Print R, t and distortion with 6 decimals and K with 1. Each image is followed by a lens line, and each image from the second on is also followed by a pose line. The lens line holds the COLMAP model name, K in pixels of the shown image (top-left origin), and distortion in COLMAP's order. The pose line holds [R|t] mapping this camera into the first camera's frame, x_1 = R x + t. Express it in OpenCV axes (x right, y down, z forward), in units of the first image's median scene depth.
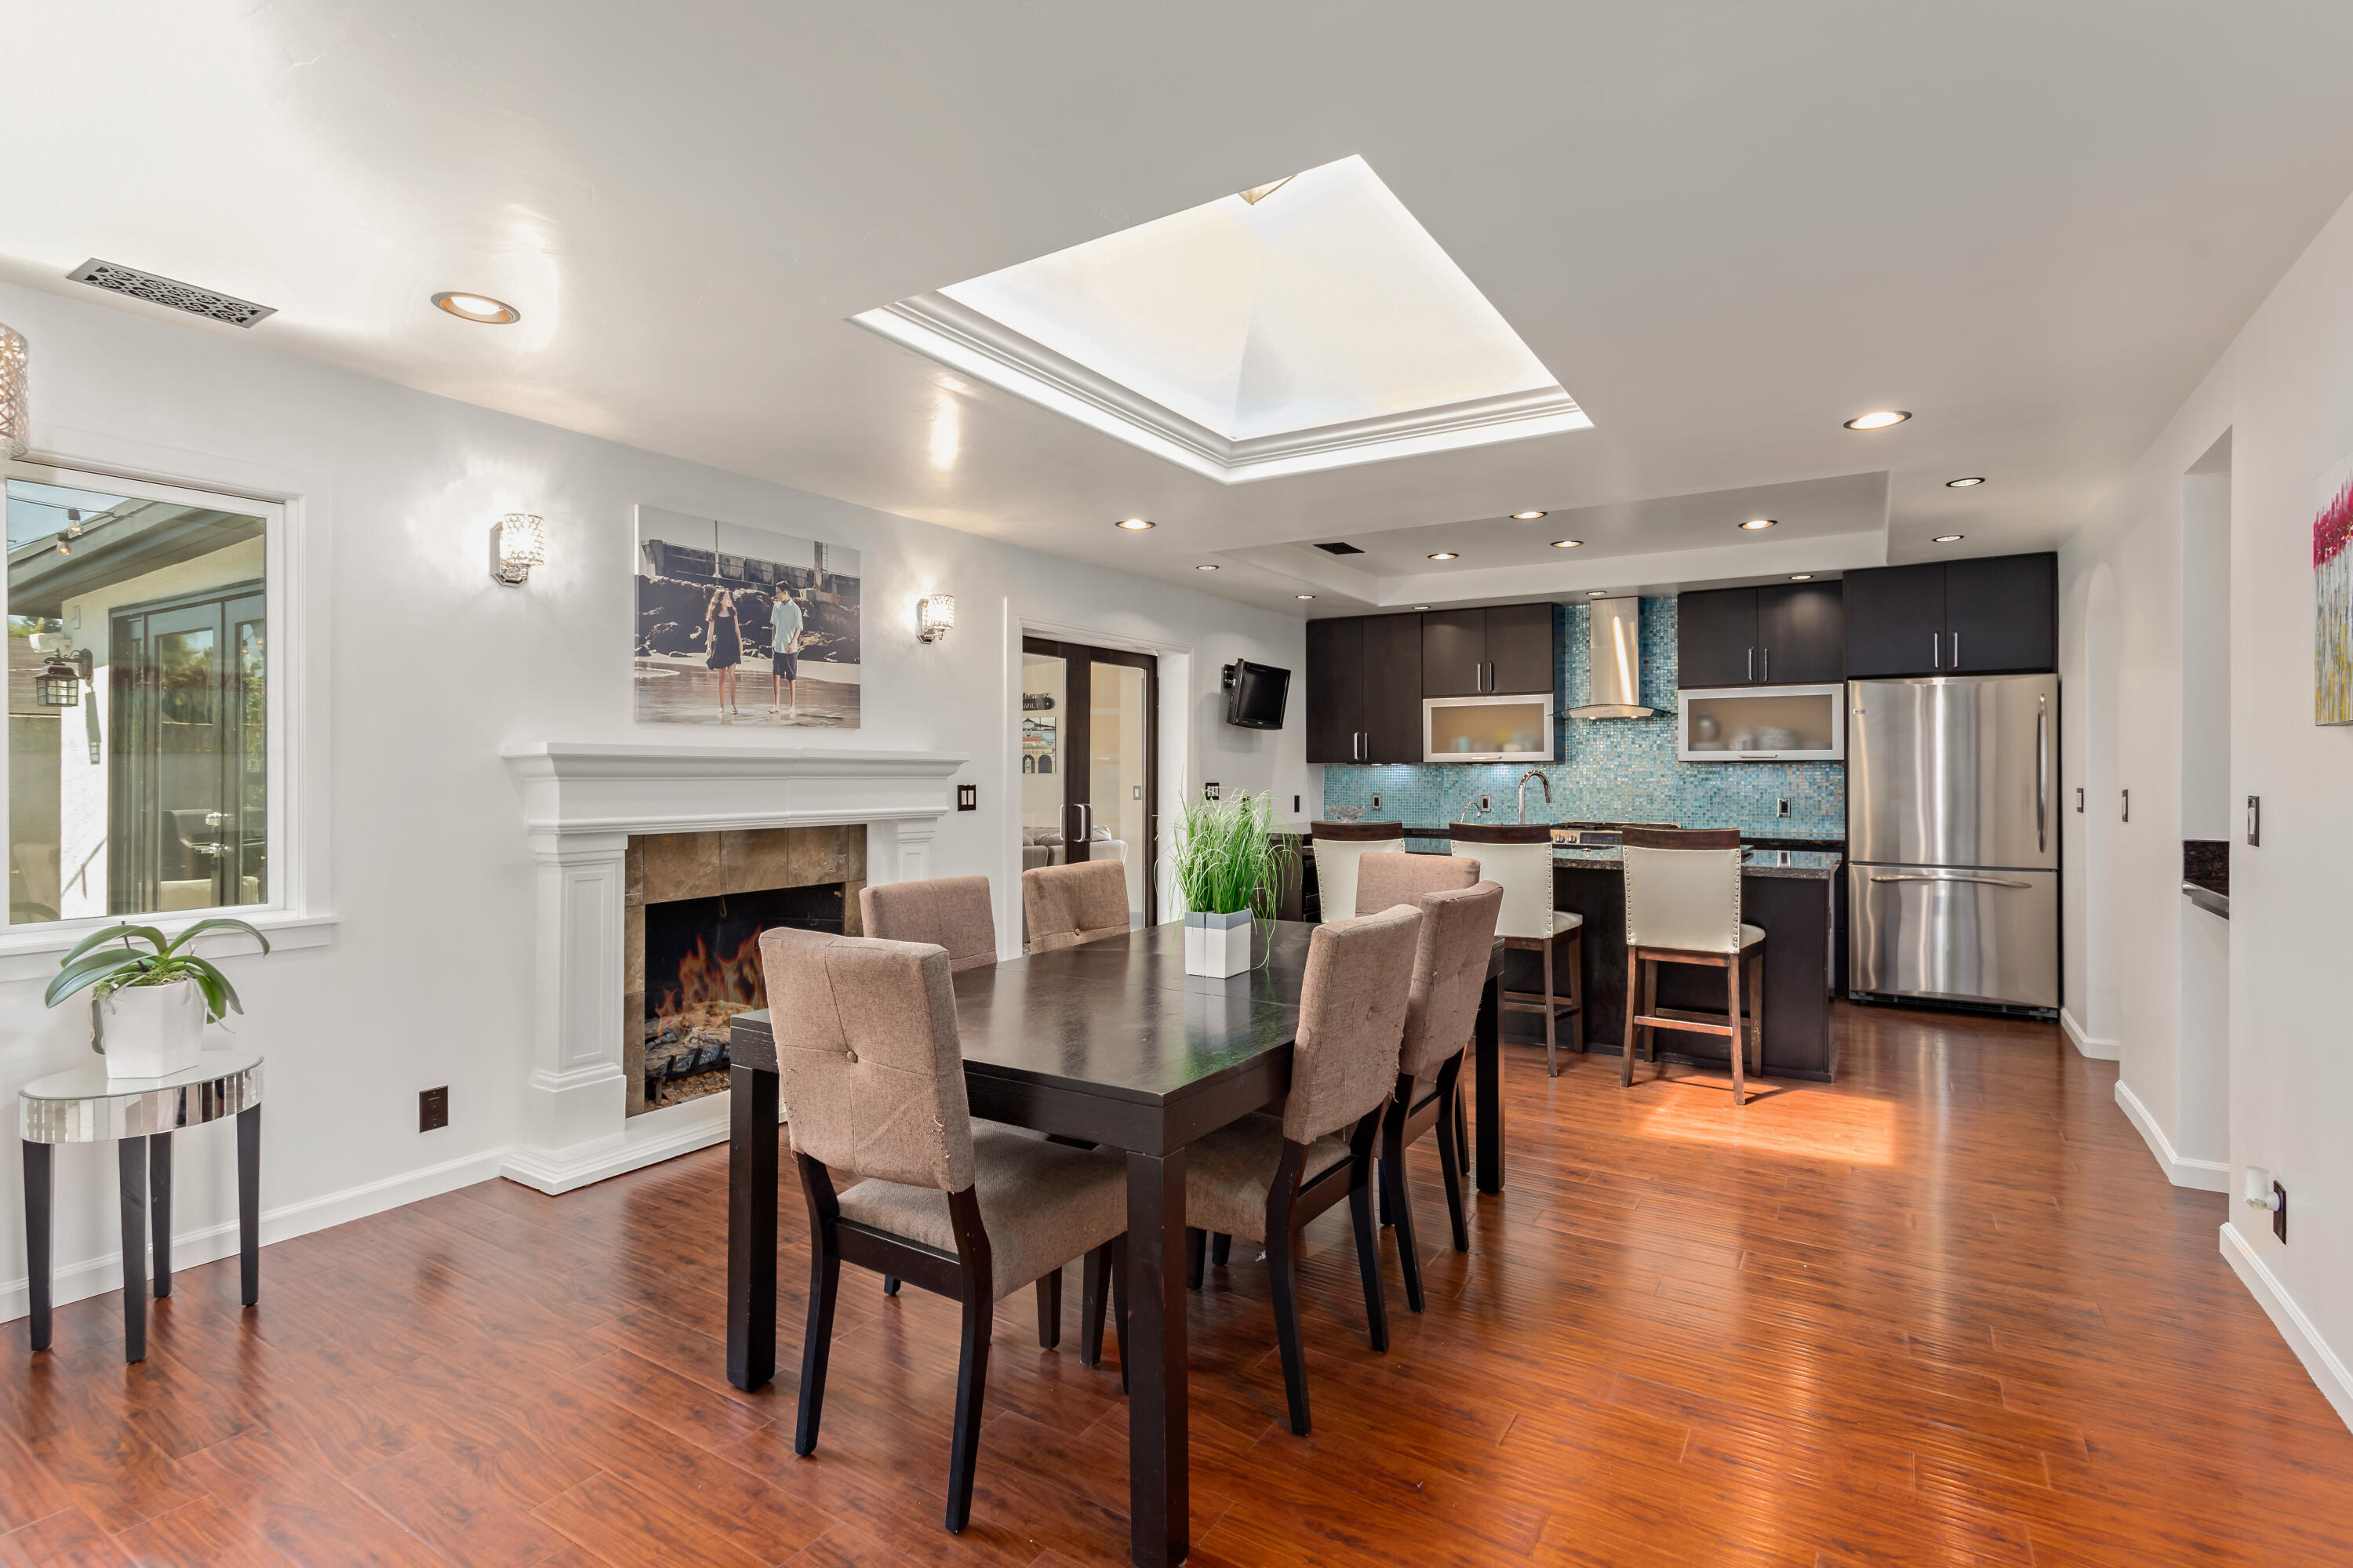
lens RADIAL K [[1133.4, 0, 1188.4], [0, 1133.4, 764.2], [0, 0, 1]] dist [0.029424, 0.001410]
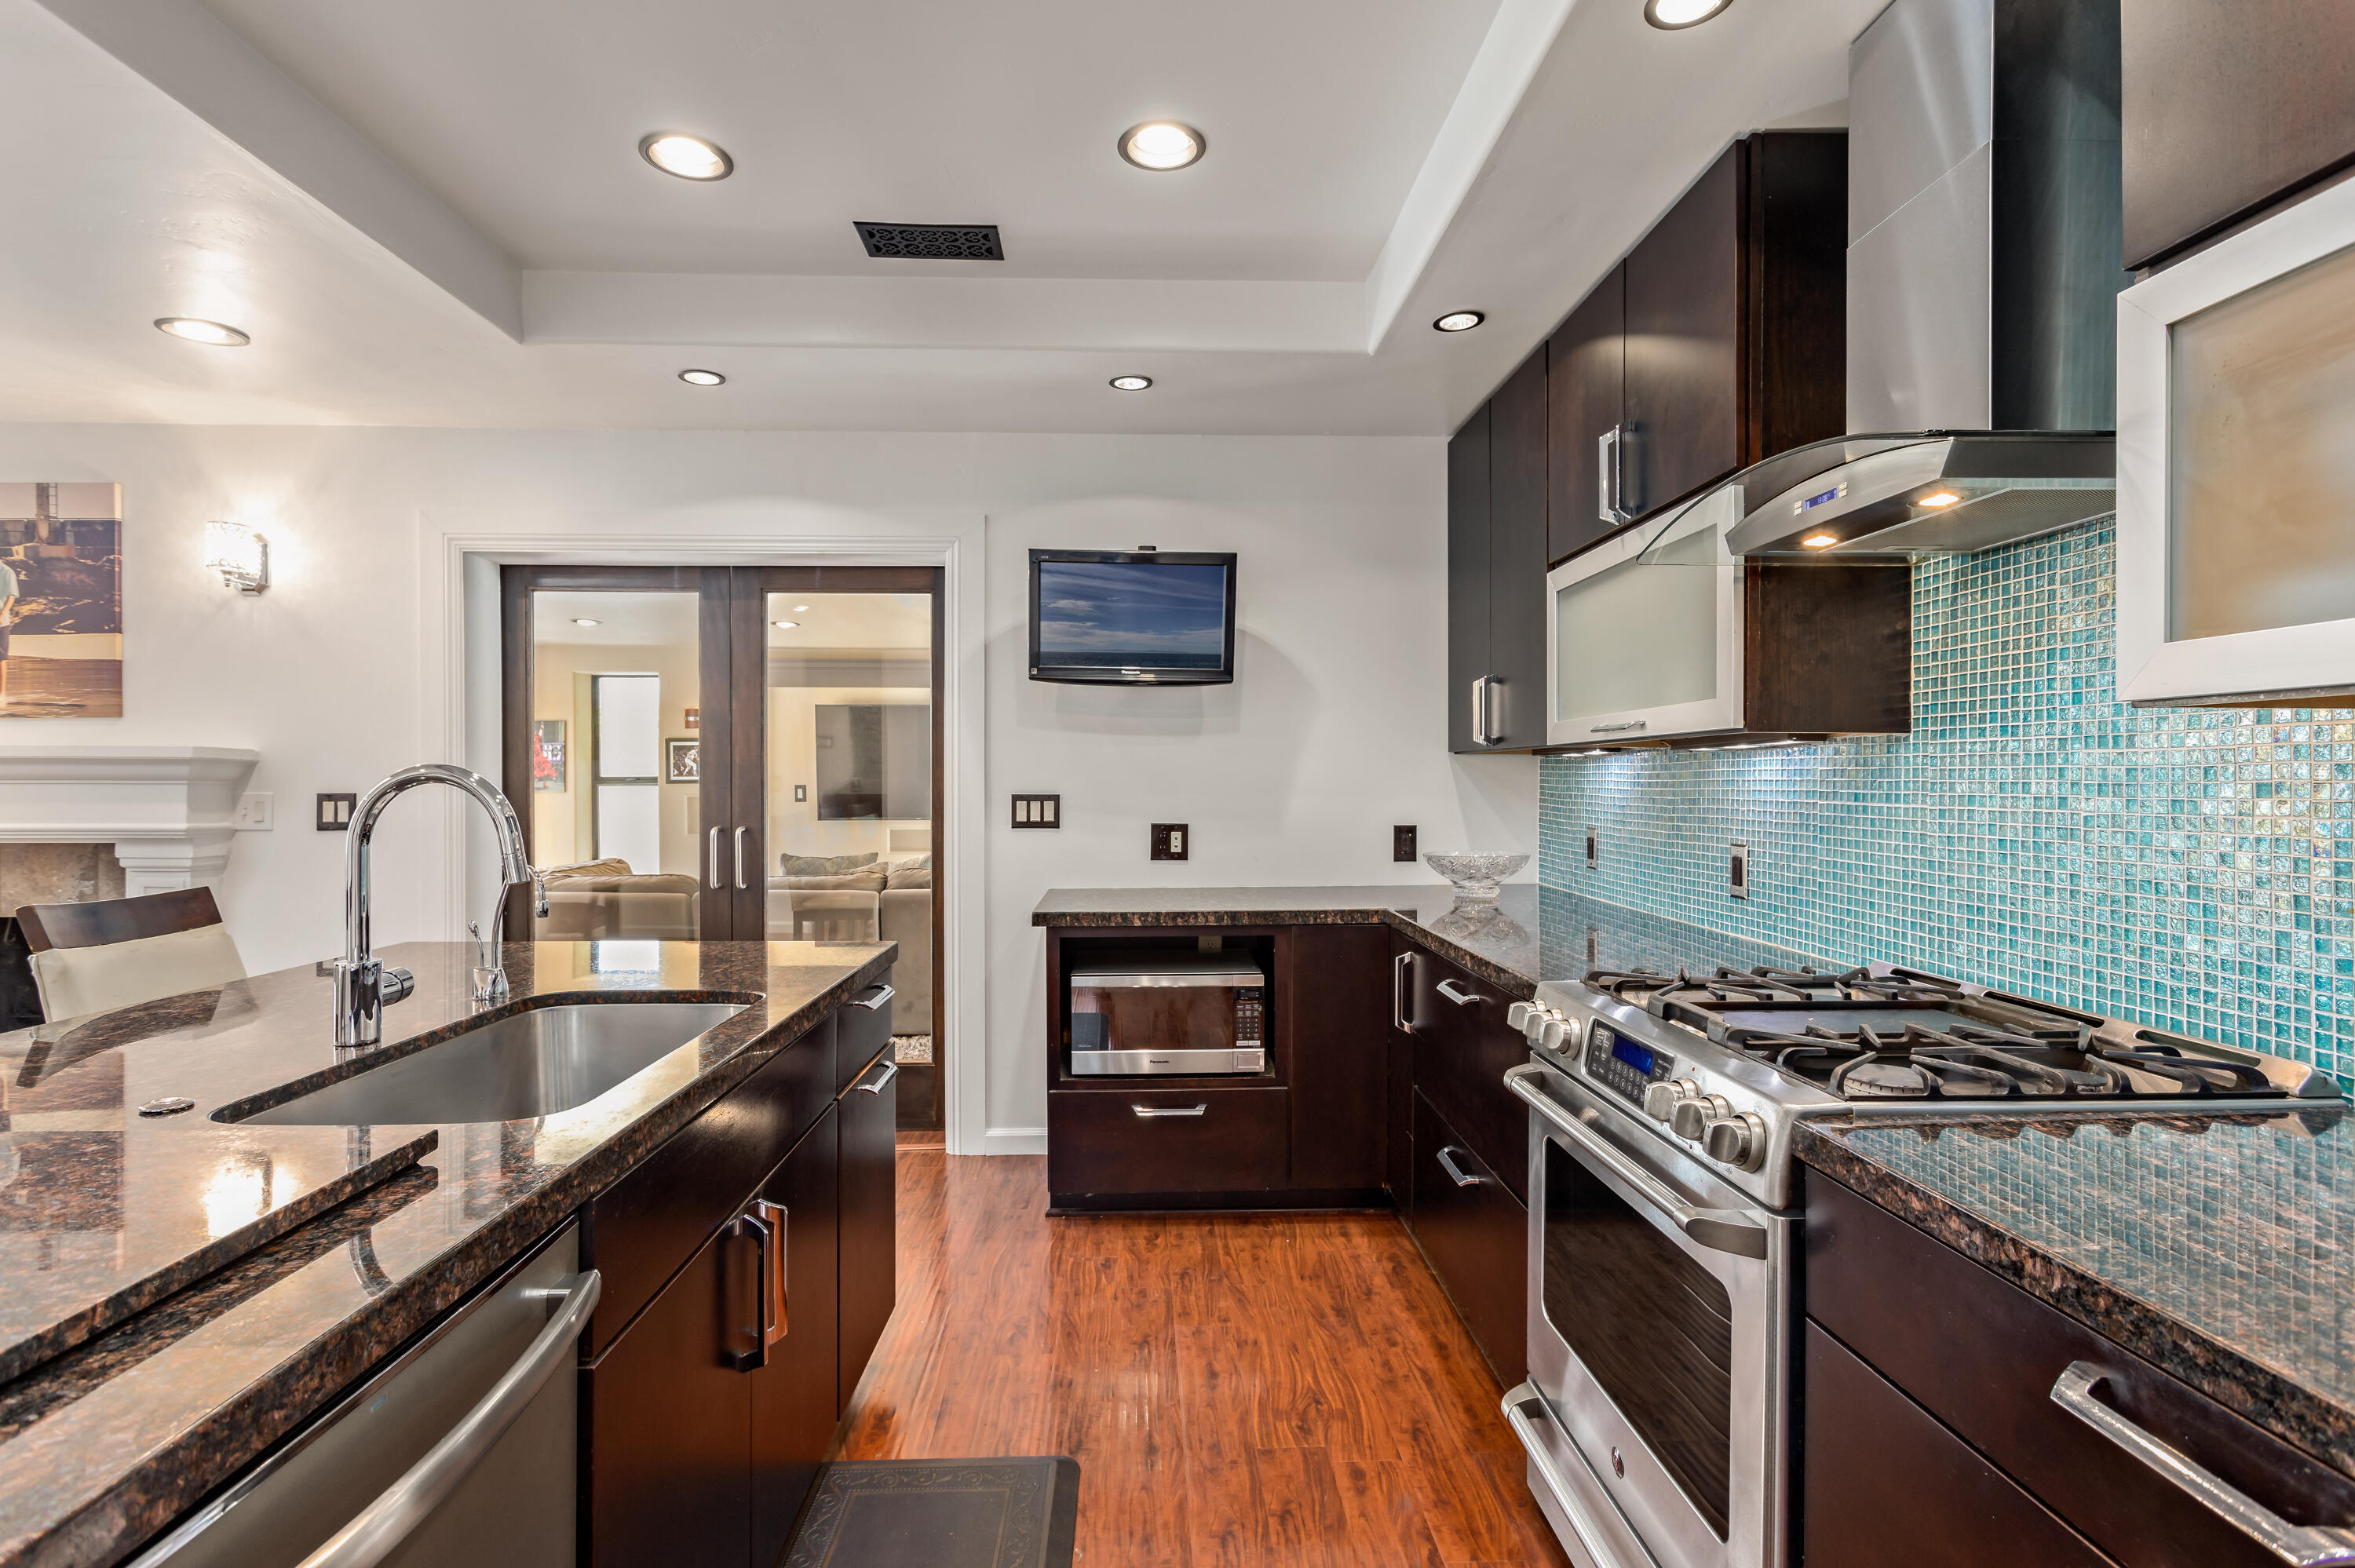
lens RADIAL K [[1120.9, 0, 1170.3], [0, 1120.9, 781.6], [0, 0, 1]] dist [0.002526, 0.000695]
pose [[0.557137, 0.004059, -0.830411, 0.501579], [0.006707, 0.999933, 0.009387, 0.006317], [0.830393, -0.010799, 0.557073, 0.802811]]
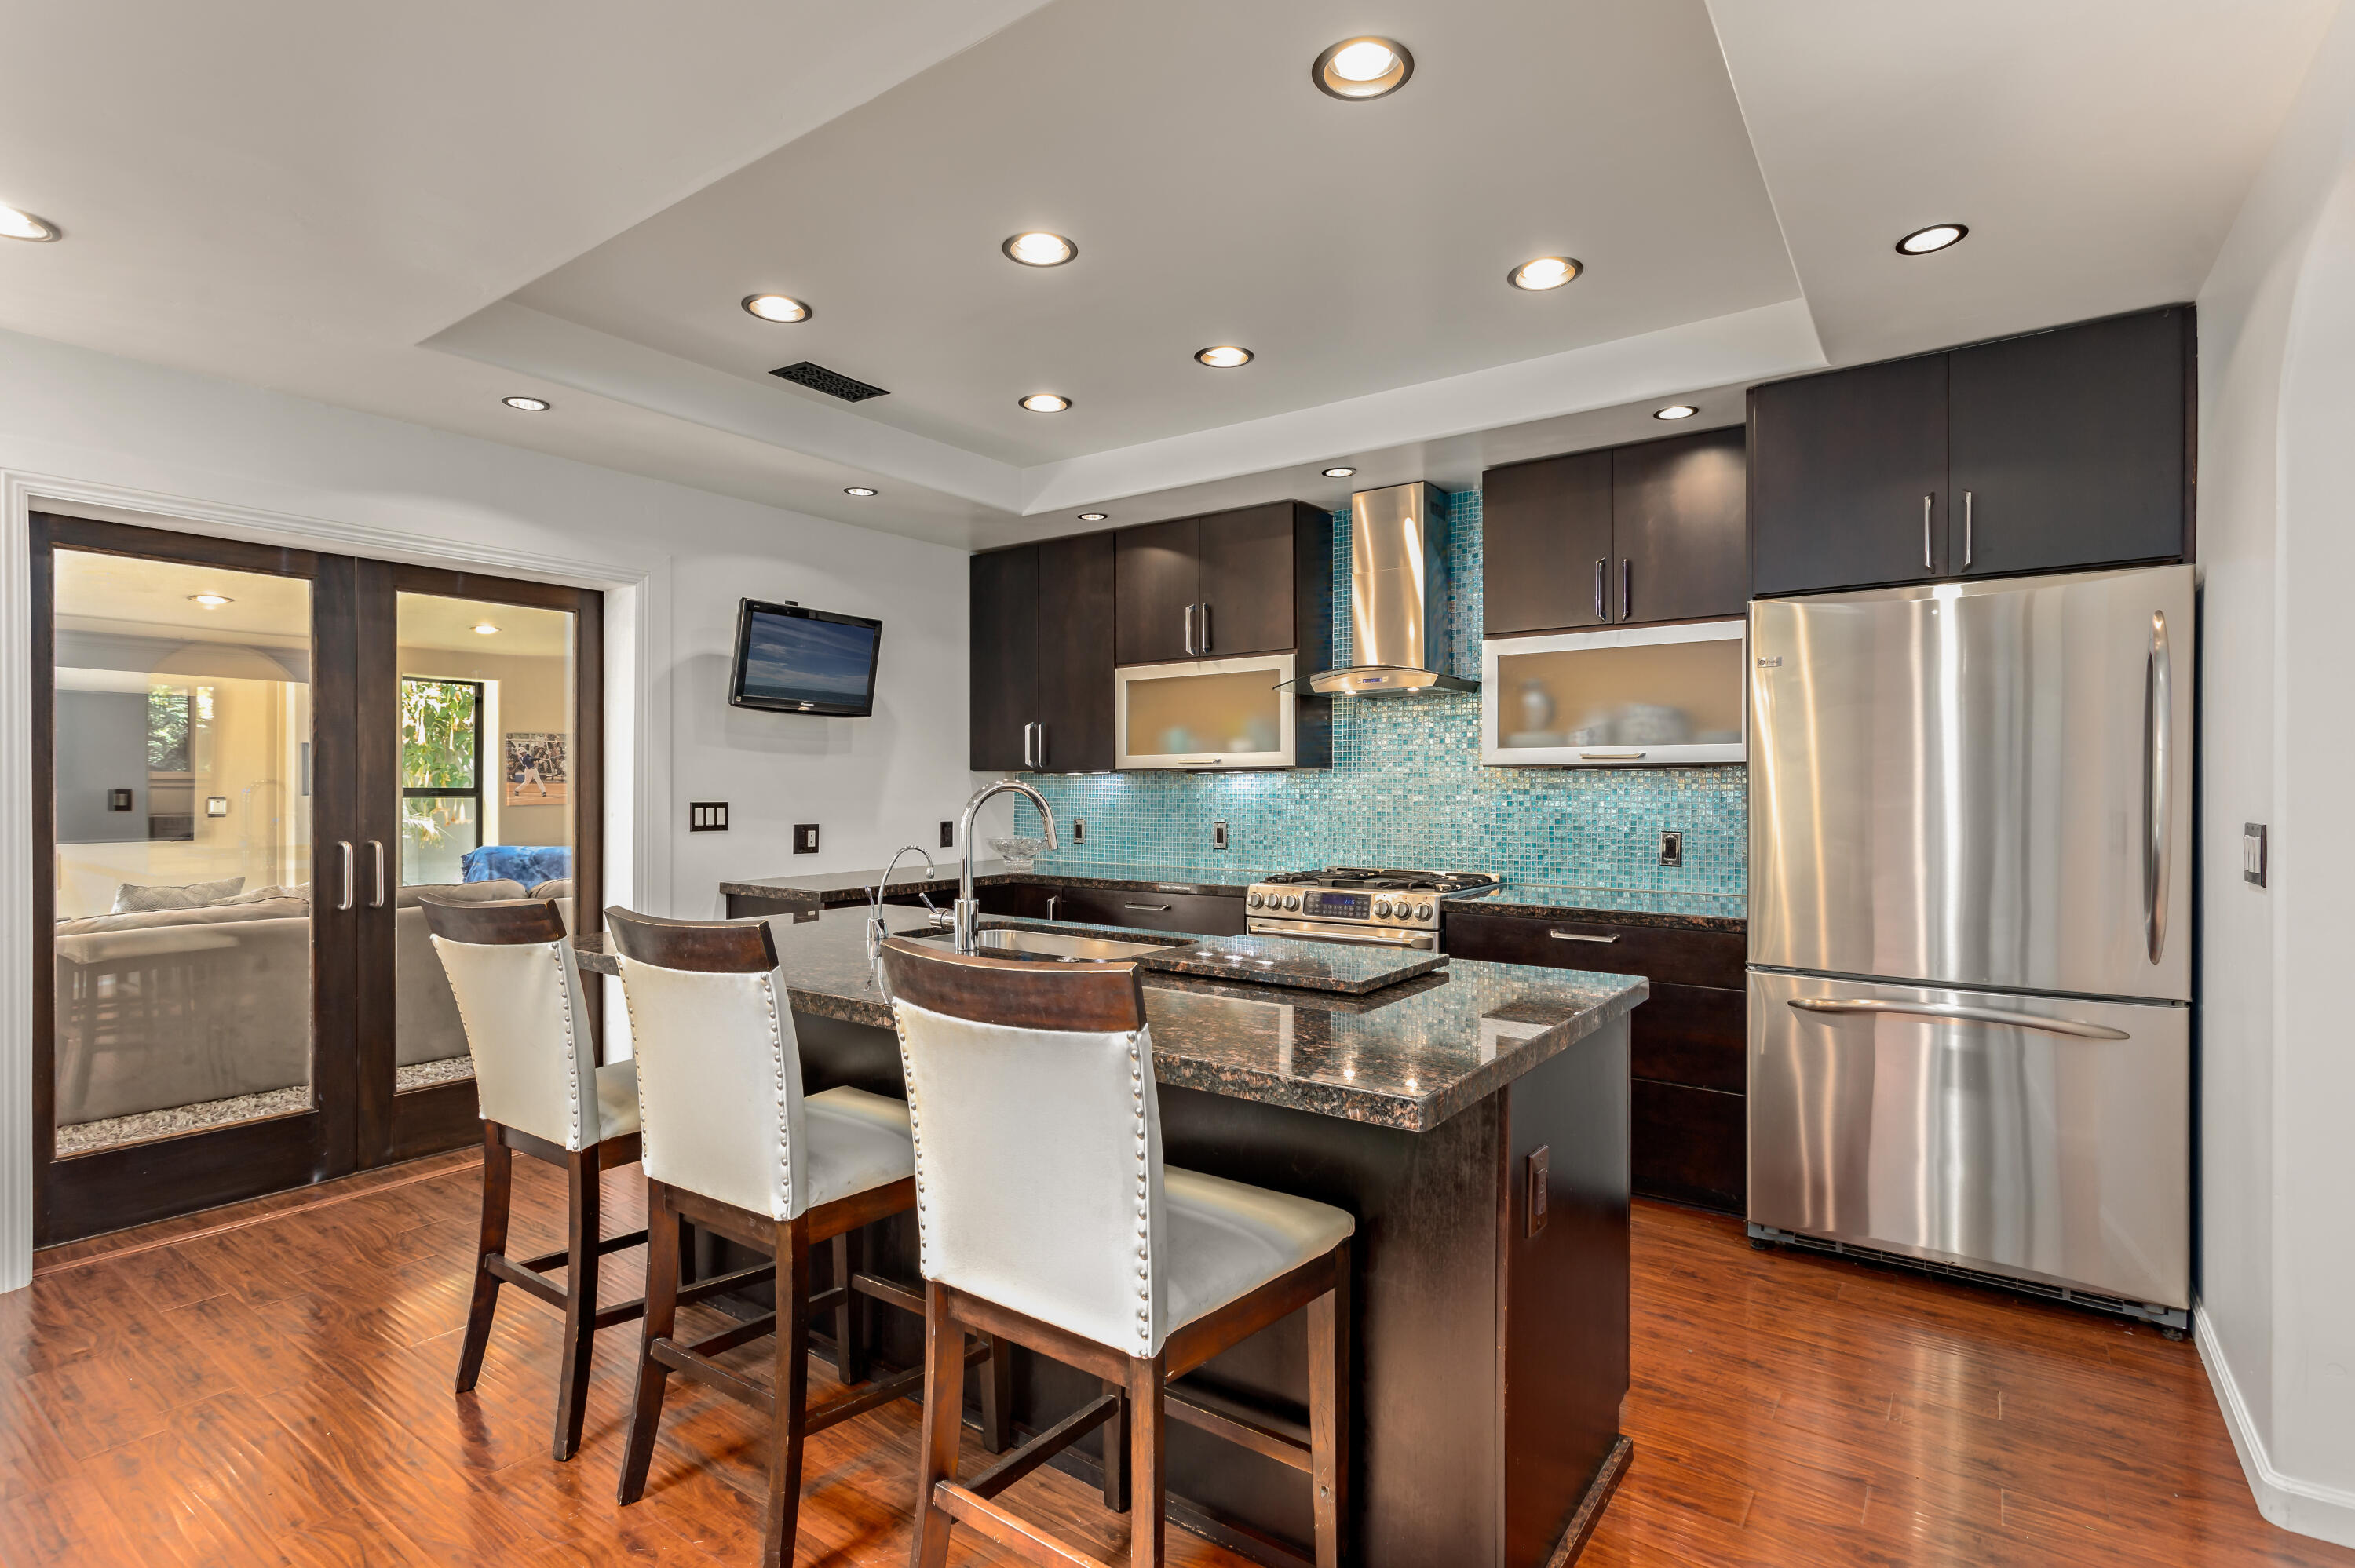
lens RADIAL K [[1120.9, 0, 1170.3], [0, 1120.9, 781.6], [0, 0, 1]] dist [0.002526, 0.000695]
pose [[0.997612, 0.001071, -0.069054, 0.320552], [-0.000802, 0.999992, 0.003923, 0.003004], [0.069057, -0.003858, 0.997605, 0.443960]]
